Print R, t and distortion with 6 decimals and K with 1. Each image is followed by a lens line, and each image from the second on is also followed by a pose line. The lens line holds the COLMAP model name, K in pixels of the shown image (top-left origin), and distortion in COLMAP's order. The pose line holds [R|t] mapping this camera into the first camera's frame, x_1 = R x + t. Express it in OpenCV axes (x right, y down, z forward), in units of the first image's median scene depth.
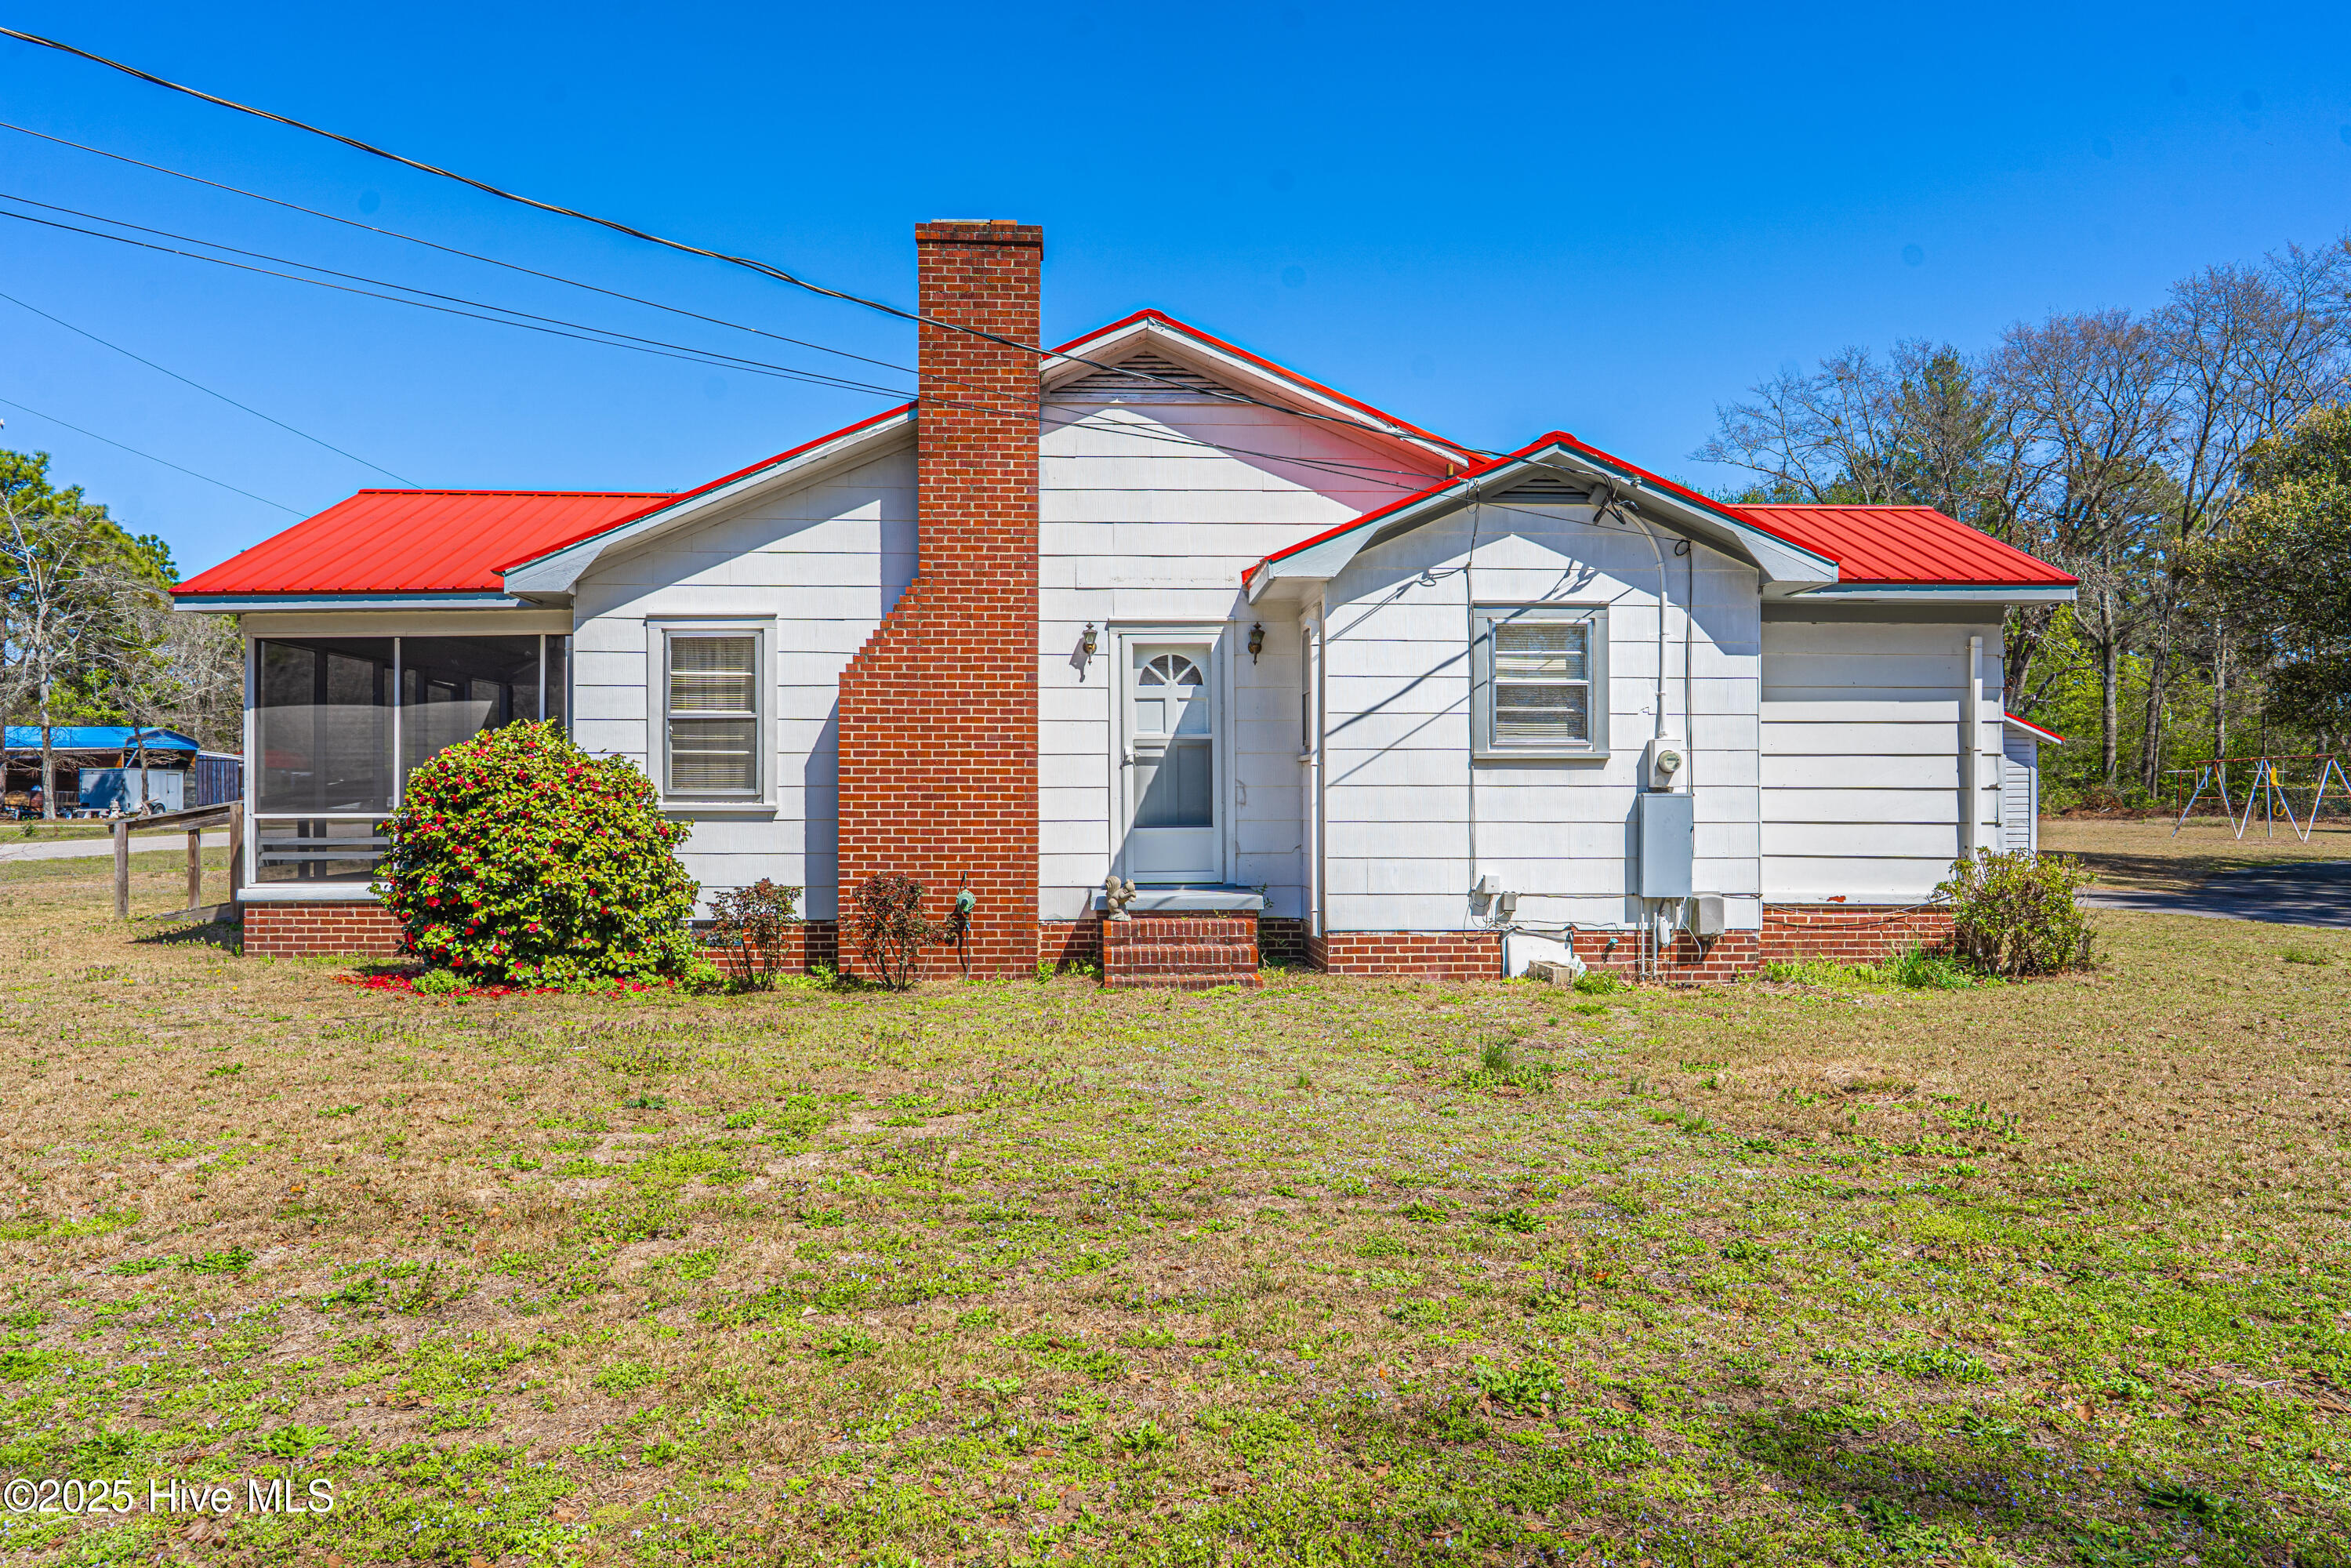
lens RADIAL K [[1574.0, 0, 1163.5], [0, 1574.0, 796.7], [0, 0, 1]] dist [-0.003689, 0.001213]
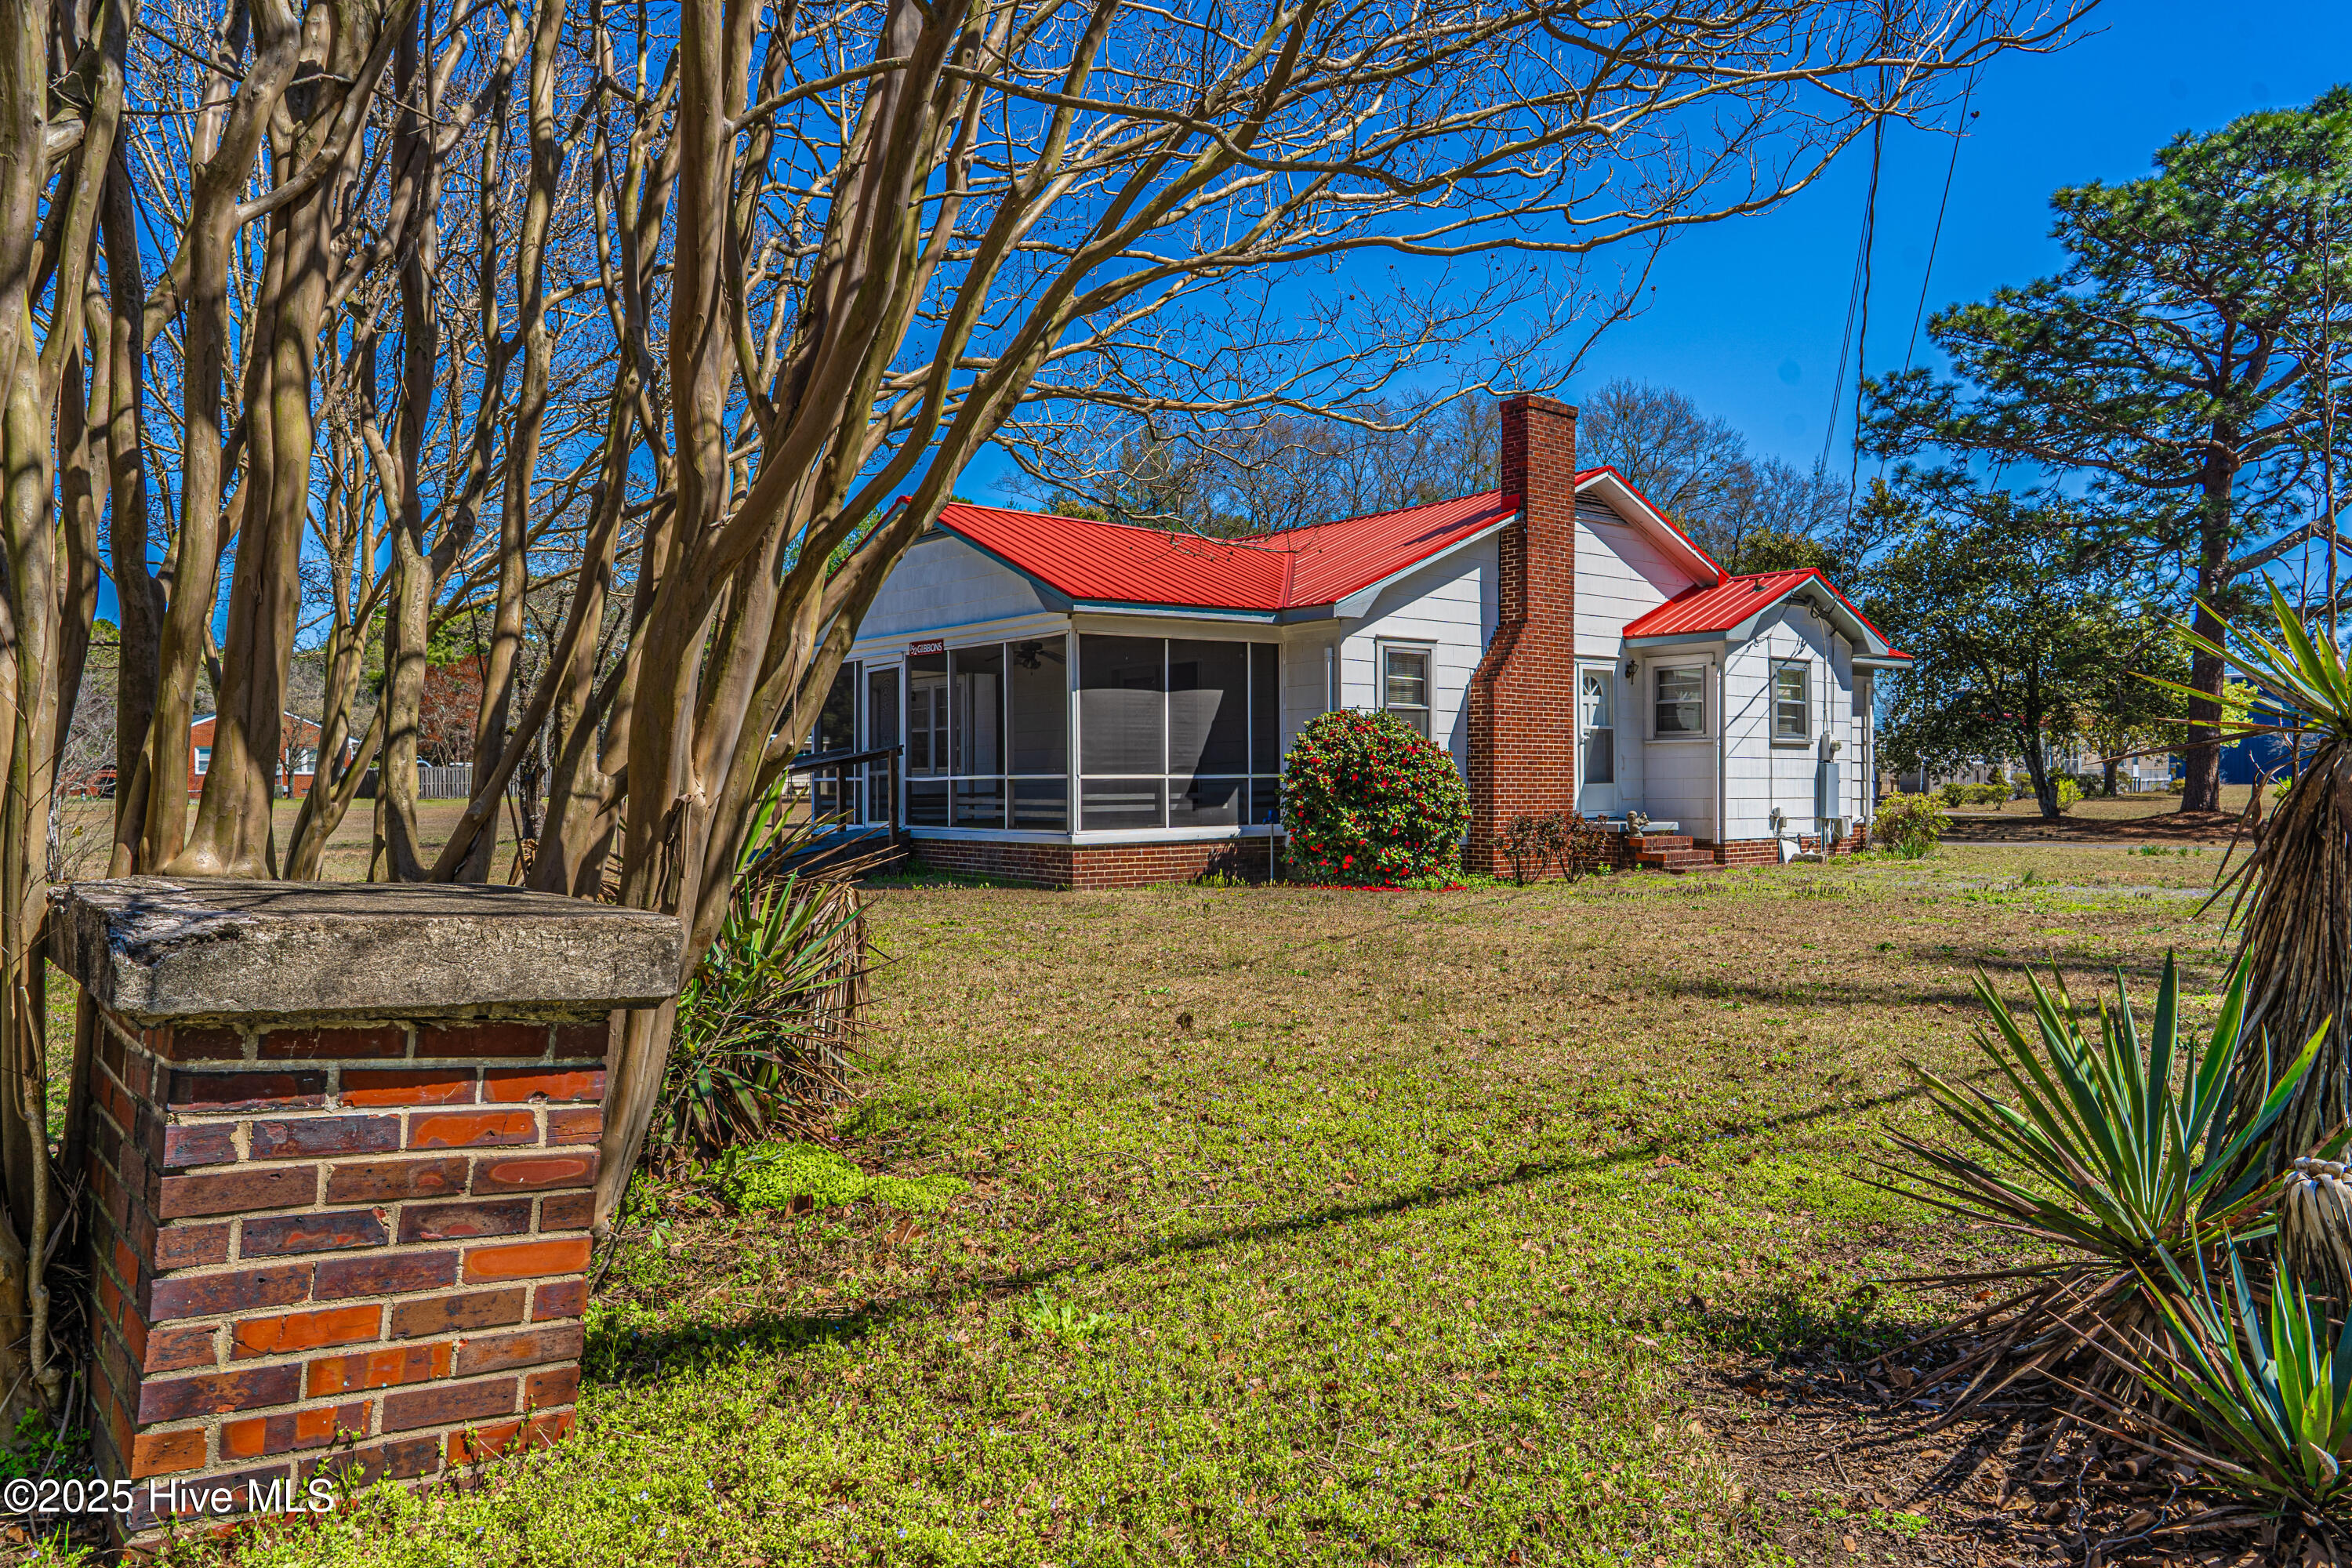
lens RADIAL K [[1574.6, 0, 1164.0], [0, 1574.6, 796.8], [0, 0, 1]] dist [-0.003689, 0.001213]
pose [[0.809051, -0.007153, 0.587695, -1.420612], [0.001540, 0.999948, 0.010051, 0.017919], [-0.587737, -0.007226, 0.809020, -0.055373]]
